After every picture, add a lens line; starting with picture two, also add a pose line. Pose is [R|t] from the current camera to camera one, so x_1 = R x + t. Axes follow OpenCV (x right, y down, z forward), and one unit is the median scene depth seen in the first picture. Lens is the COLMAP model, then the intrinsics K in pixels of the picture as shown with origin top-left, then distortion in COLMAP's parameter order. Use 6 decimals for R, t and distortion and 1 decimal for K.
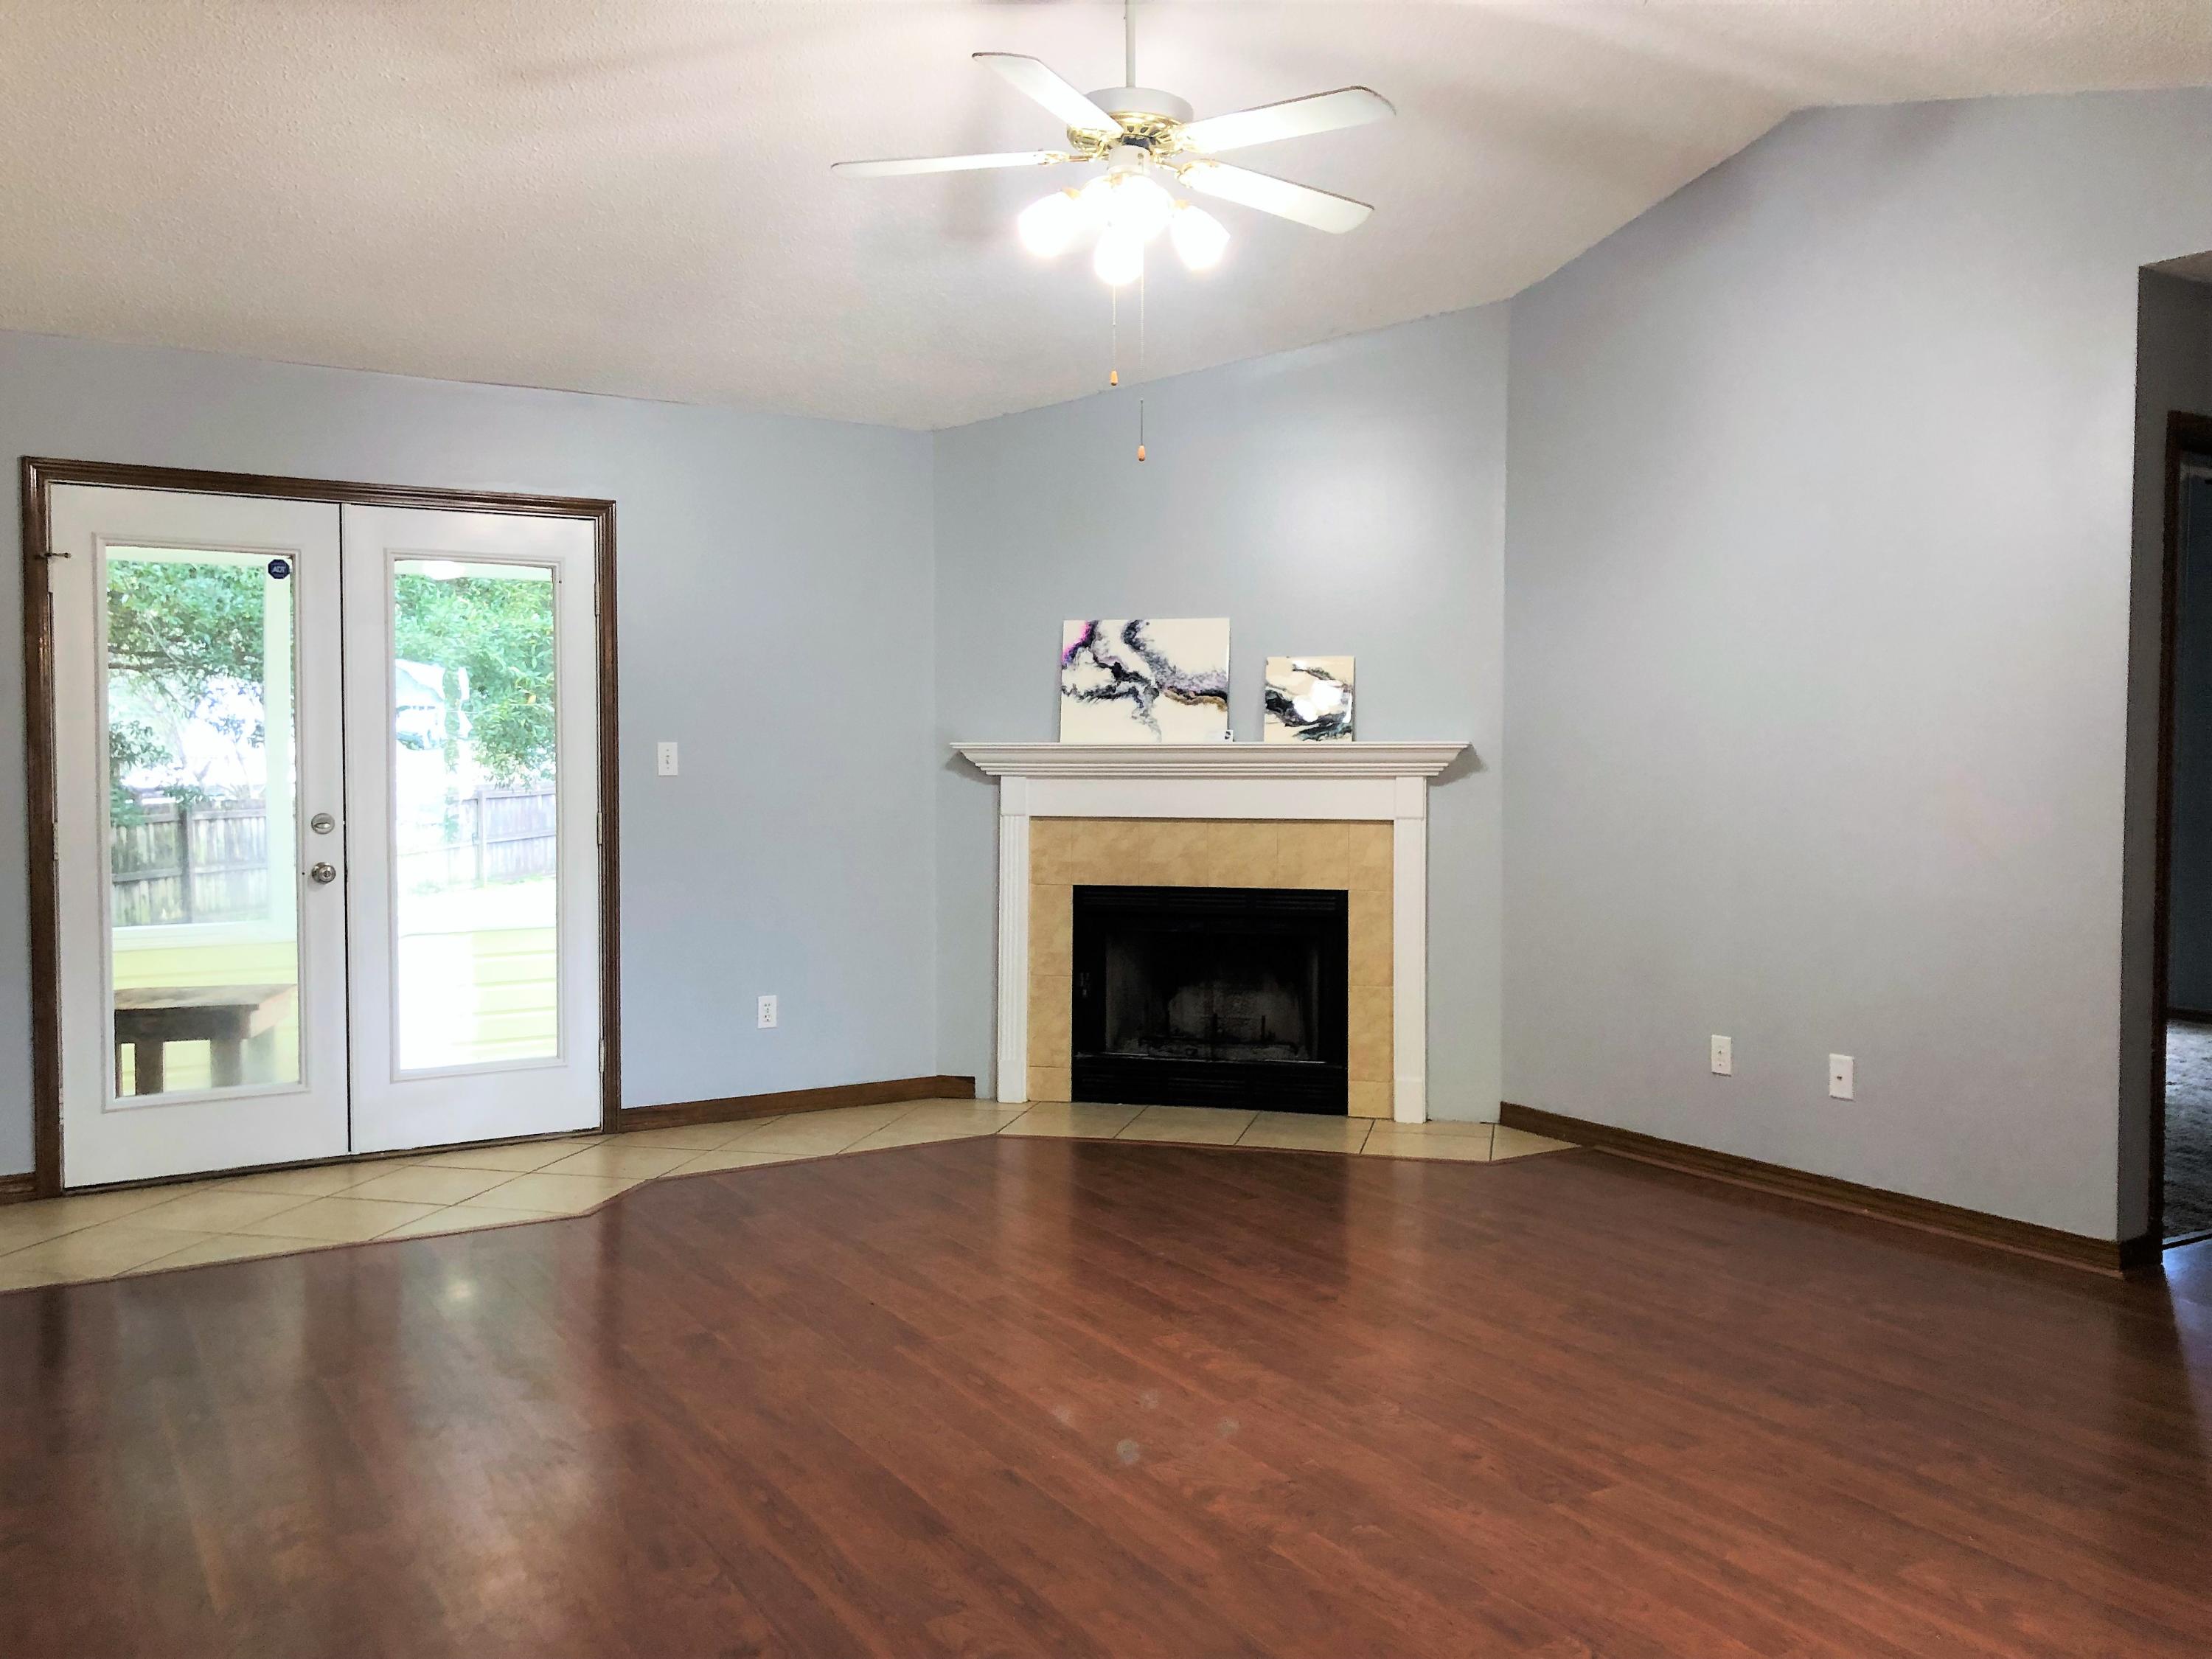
lens RADIAL K [[1816.9, 0, 1109.5], [0, 1816.9, 828.9], [0, 0, 1]] dist [0.010269, -0.003931]
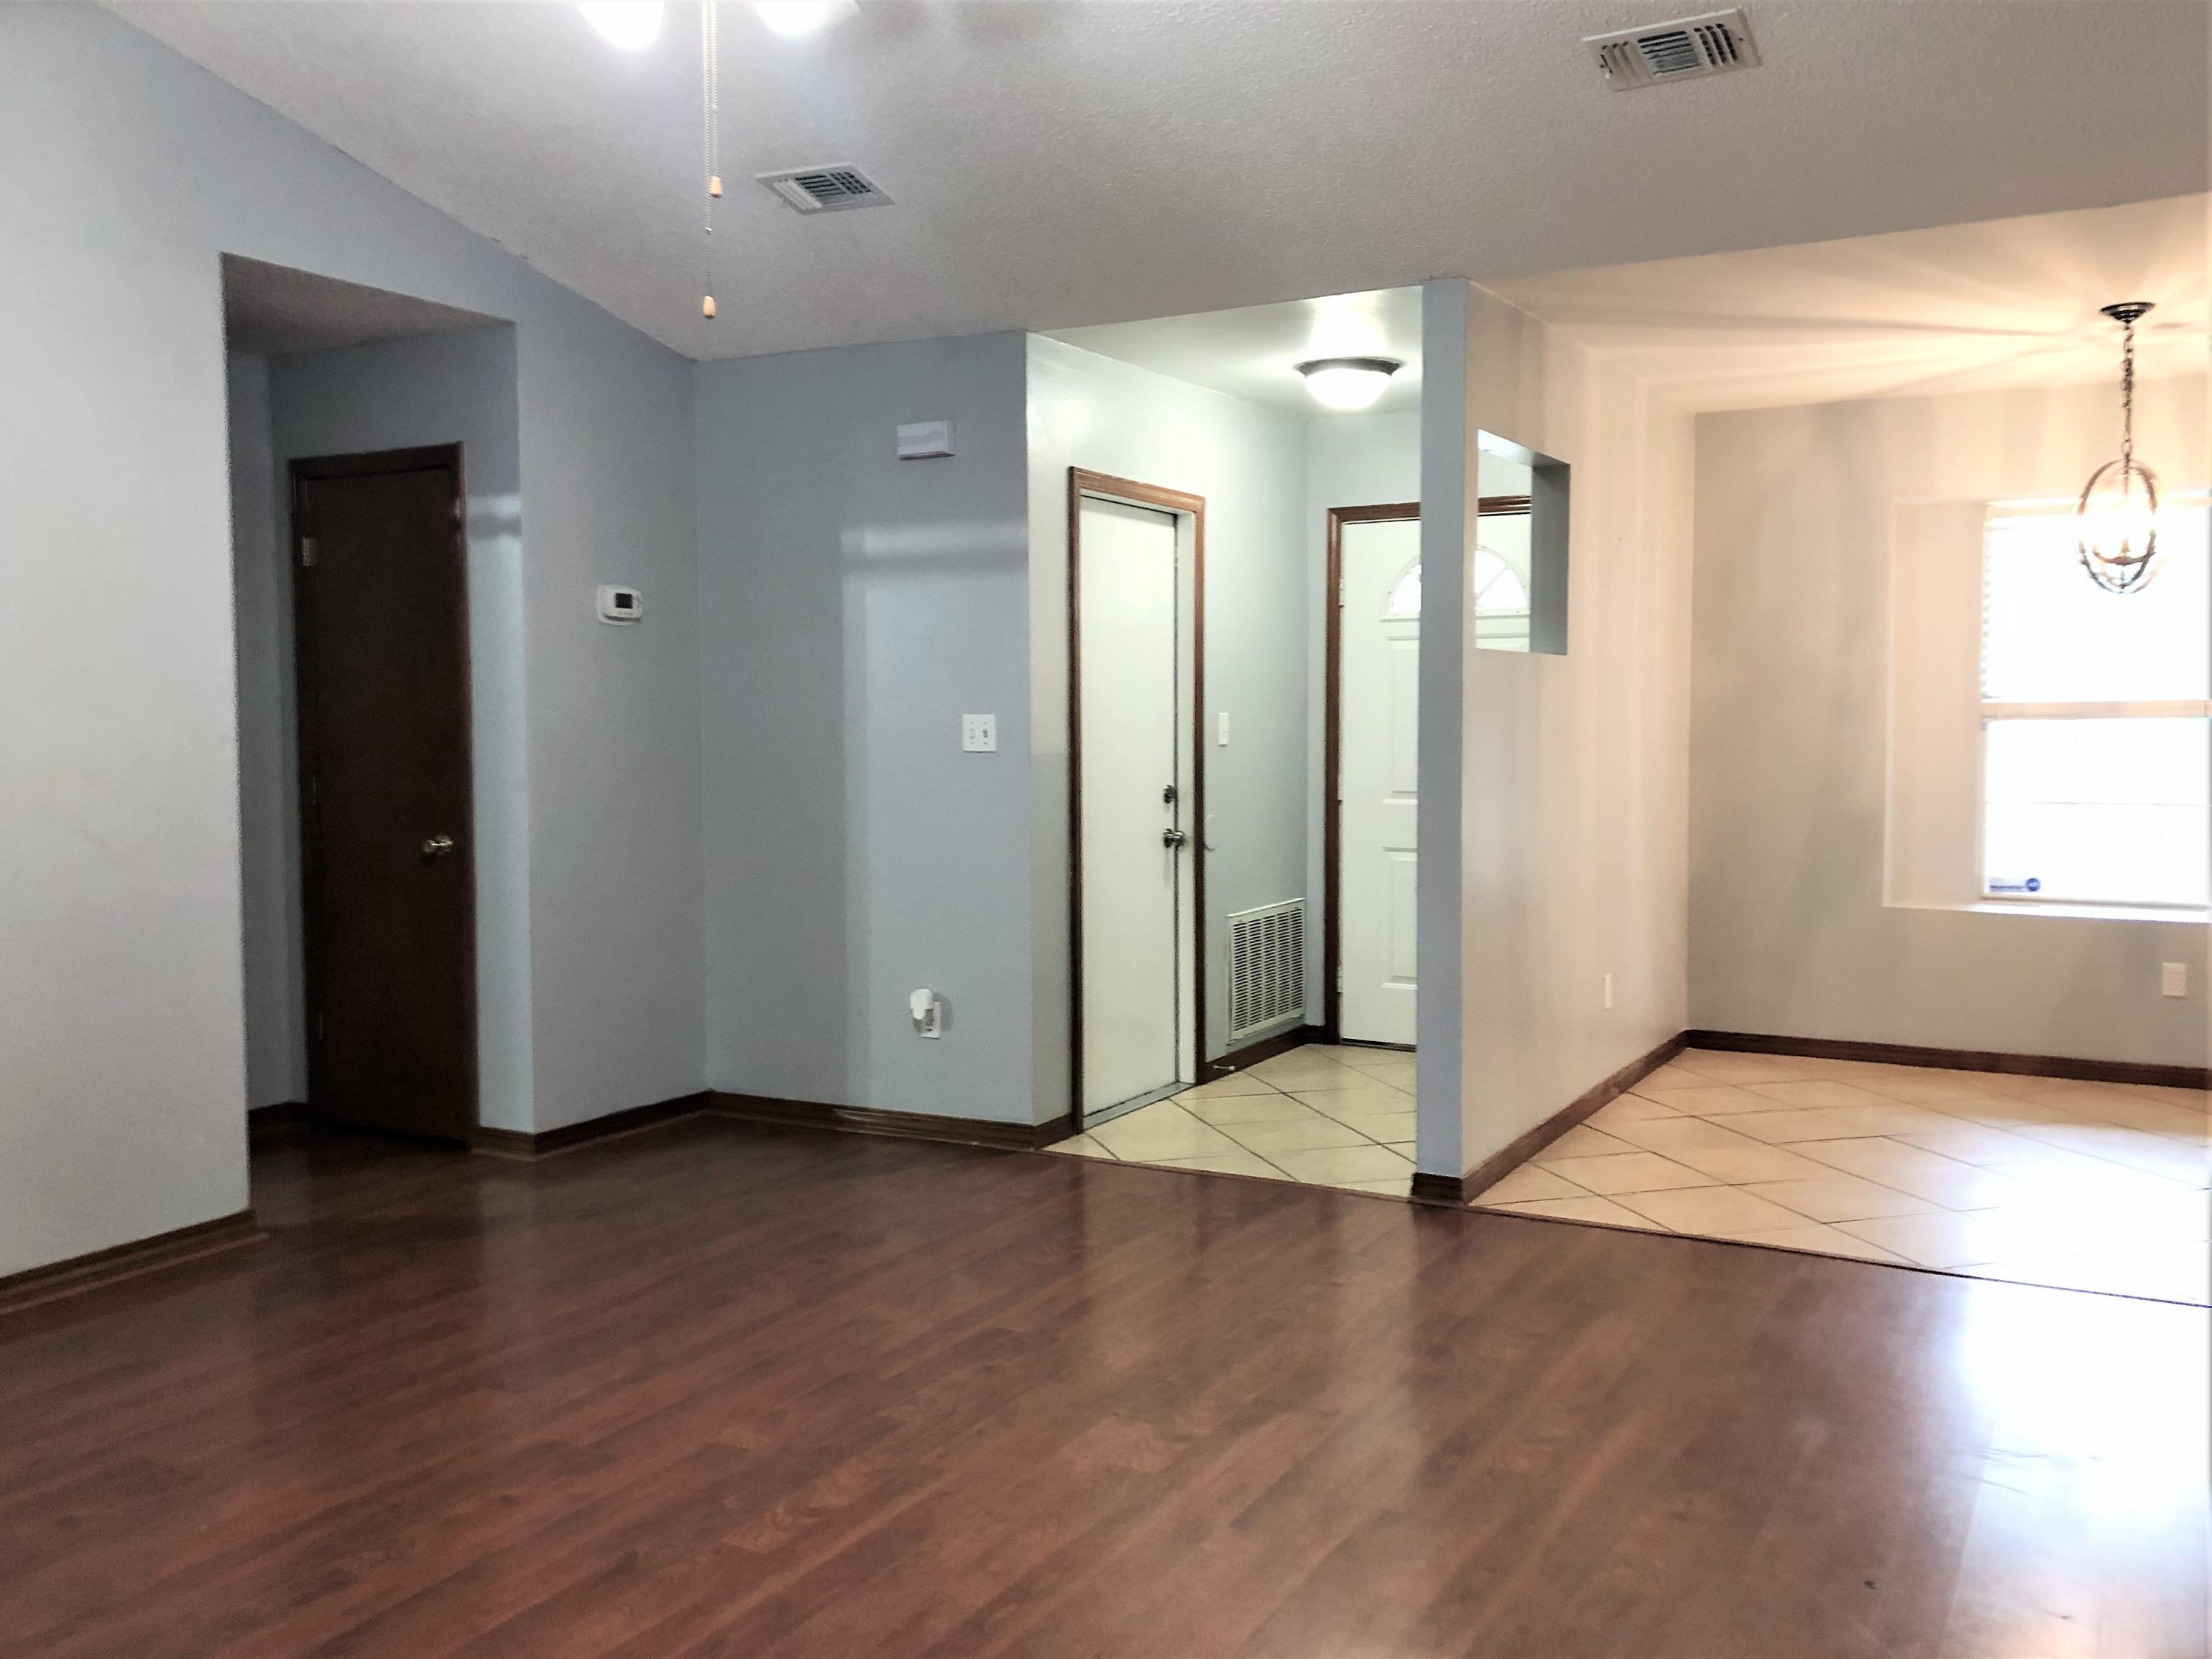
lens RADIAL K [[1816.9, 0, 1094.7], [0, 1816.9, 830.2], [0, 0, 1]] dist [0.010269, -0.003931]
pose [[-0.474990, -0.057624, 0.878102, -0.715431], [0.038459, 0.995541, 0.086134, -0.075189], [-0.879150, 0.074684, -0.470656, 1.280816]]
